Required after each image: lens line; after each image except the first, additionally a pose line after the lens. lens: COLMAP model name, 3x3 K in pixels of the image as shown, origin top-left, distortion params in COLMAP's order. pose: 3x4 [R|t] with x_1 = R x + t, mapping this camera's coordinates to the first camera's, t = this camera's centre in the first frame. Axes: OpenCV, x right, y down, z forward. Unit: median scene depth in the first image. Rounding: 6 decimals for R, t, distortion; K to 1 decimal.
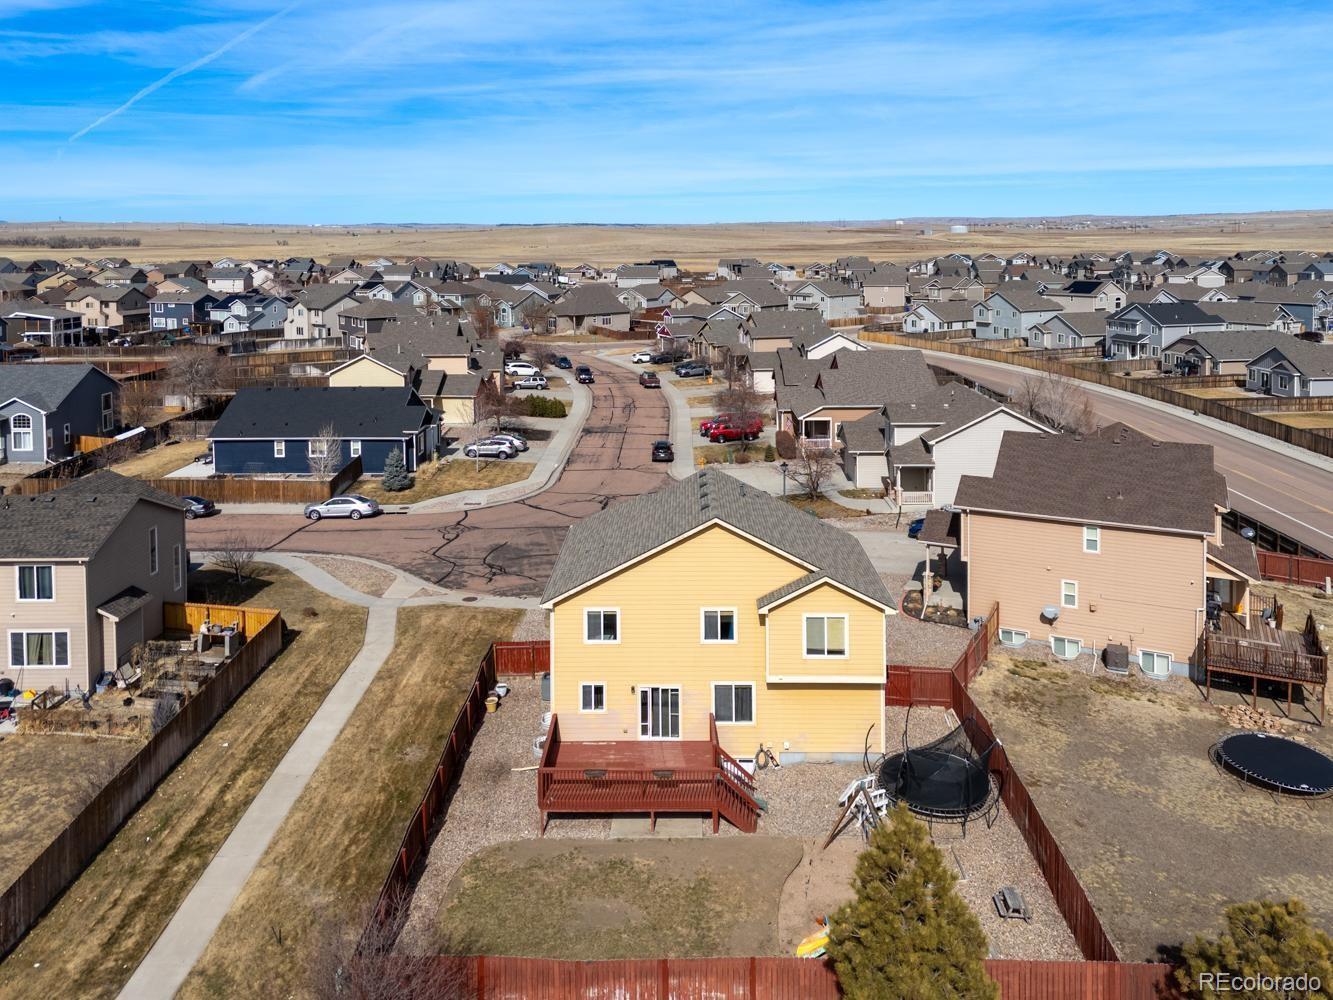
lens RADIAL K [[1016.9, 0, 666.5], [0, 1016.9, 500.0], [0, 0, 1]] dist [-0.002642, -0.005225]
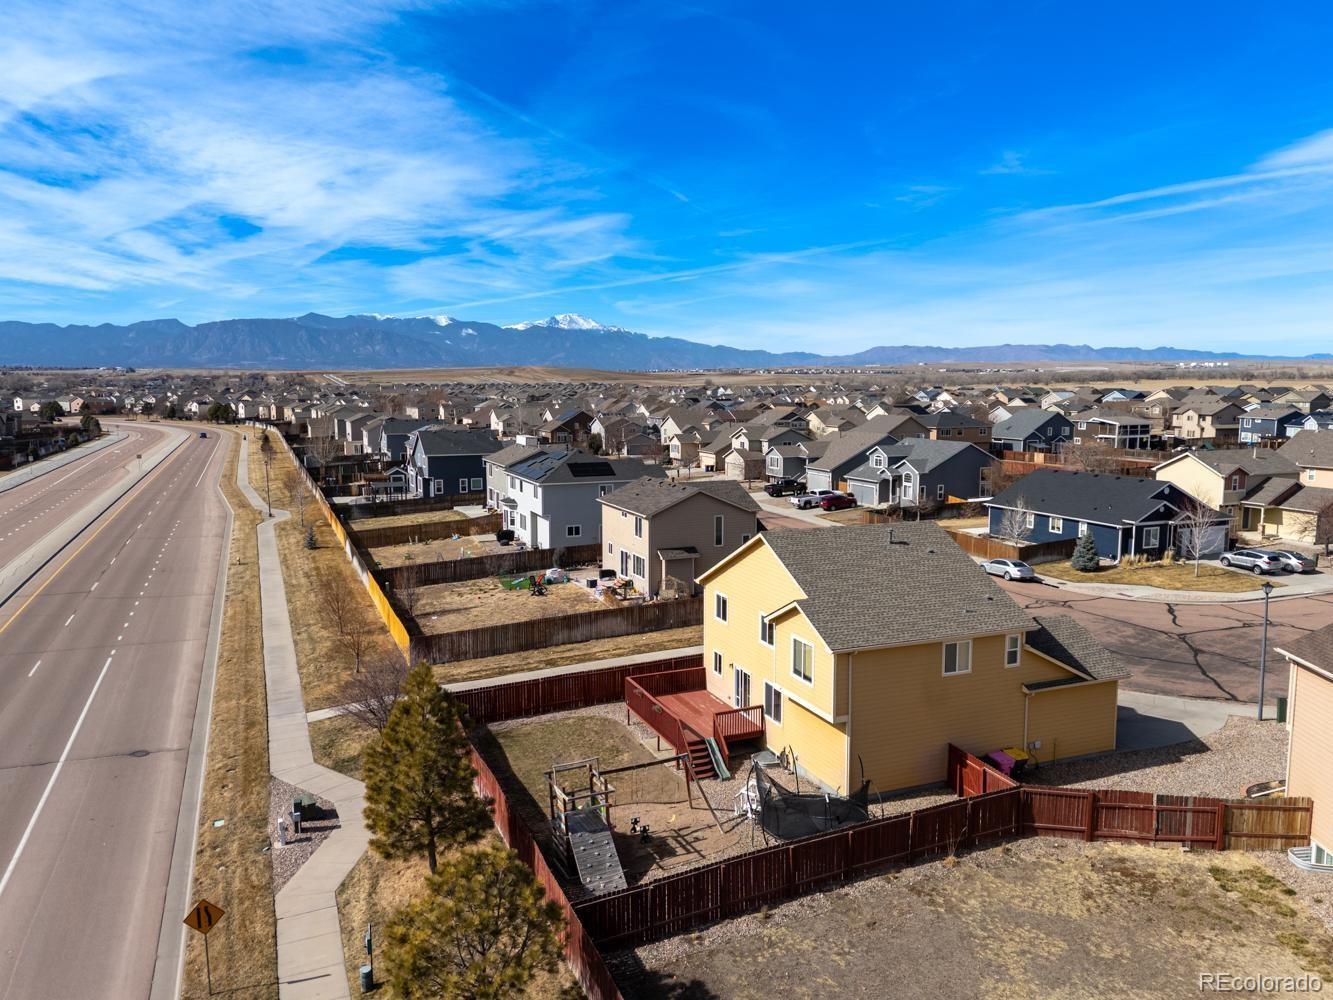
lens RADIAL K [[933.1, 0, 666.5], [0, 933.1, 500.0], [0, 0, 1]] dist [0.034423, -0.001749]
pose [[0.371485, 0.116622, -0.921085, 0.451687], [-0.225020, 0.973810, 0.032545, -0.014611], [0.900758, 0.195173, 0.387998, 0.201308]]
